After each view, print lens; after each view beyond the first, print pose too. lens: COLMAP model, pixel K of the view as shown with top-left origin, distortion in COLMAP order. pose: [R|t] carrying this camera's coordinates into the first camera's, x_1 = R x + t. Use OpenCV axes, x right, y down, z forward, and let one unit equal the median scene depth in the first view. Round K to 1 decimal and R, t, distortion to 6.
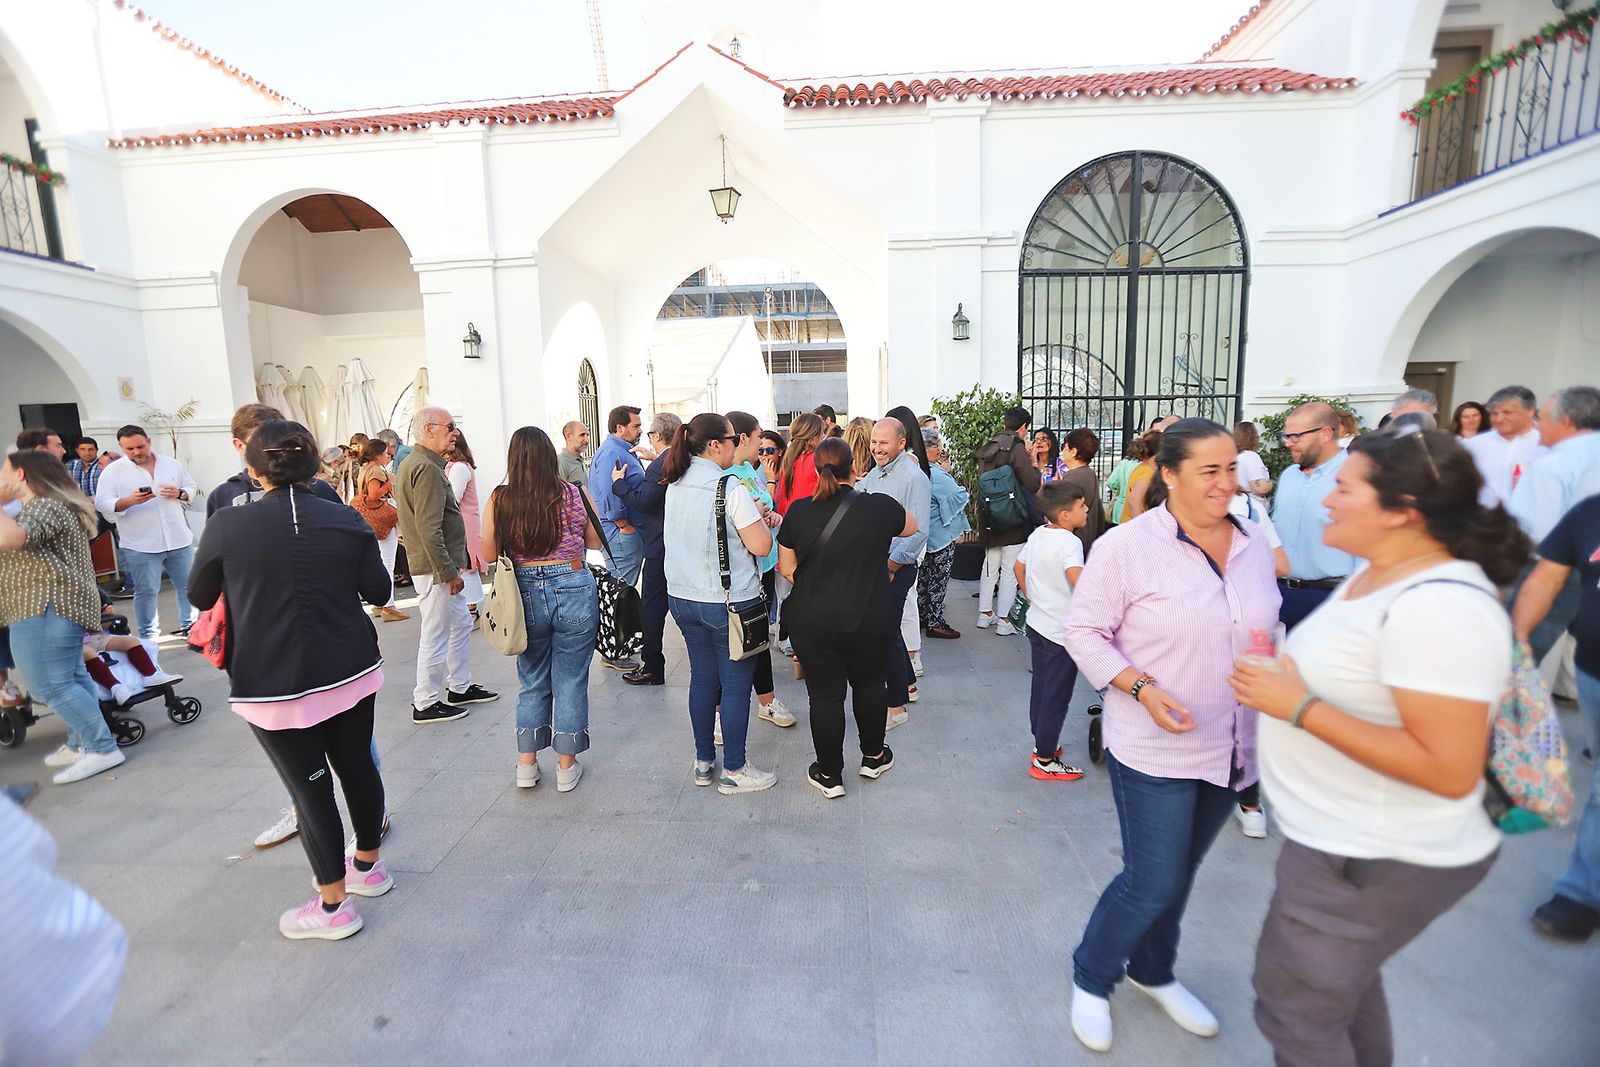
lens RADIAL K [[729.5, 0, 811.9], [0, 729.5, 531.0], [0, 0, 1]] dist [-0.042453, 0.013540]
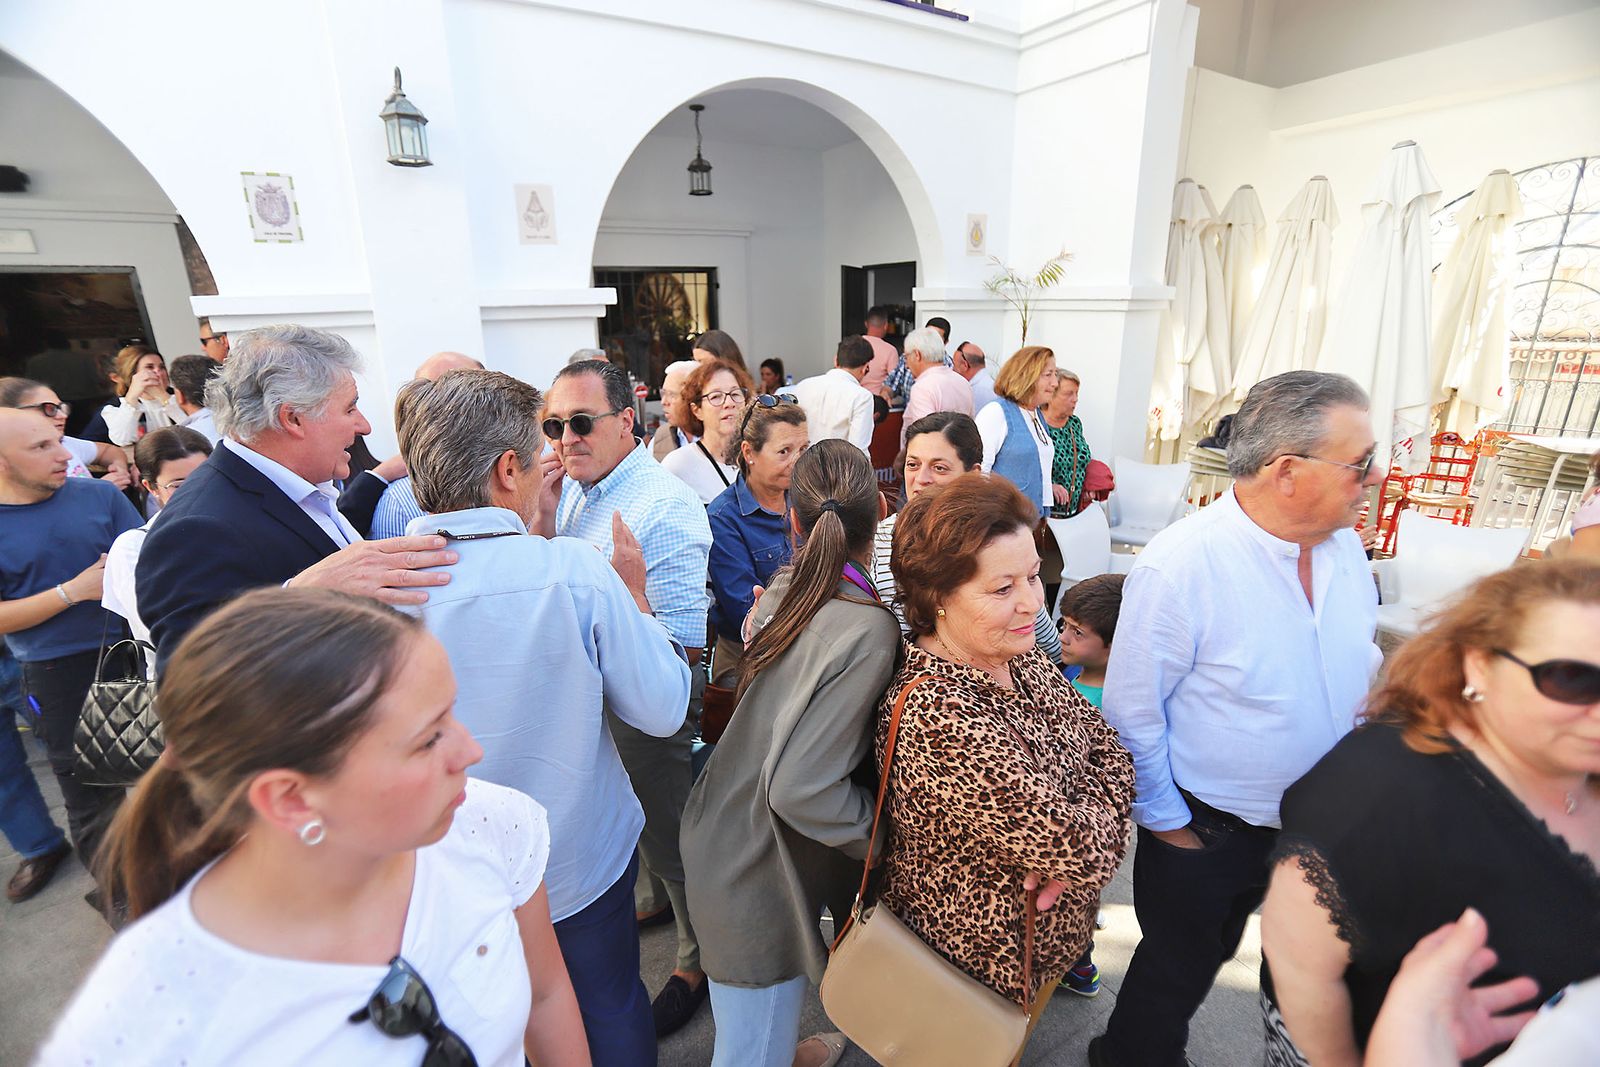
lens RADIAL K [[736.0, 0, 768.6], [0, 736.0, 538.6], [0, 0, 1]] dist [-0.066327, 0.026436]
pose [[0.544095, 0.262687, -0.796841, -0.526949], [-0.113245, 0.964026, 0.240476, -0.082674], [0.831346, -0.040603, 0.554270, 0.523058]]
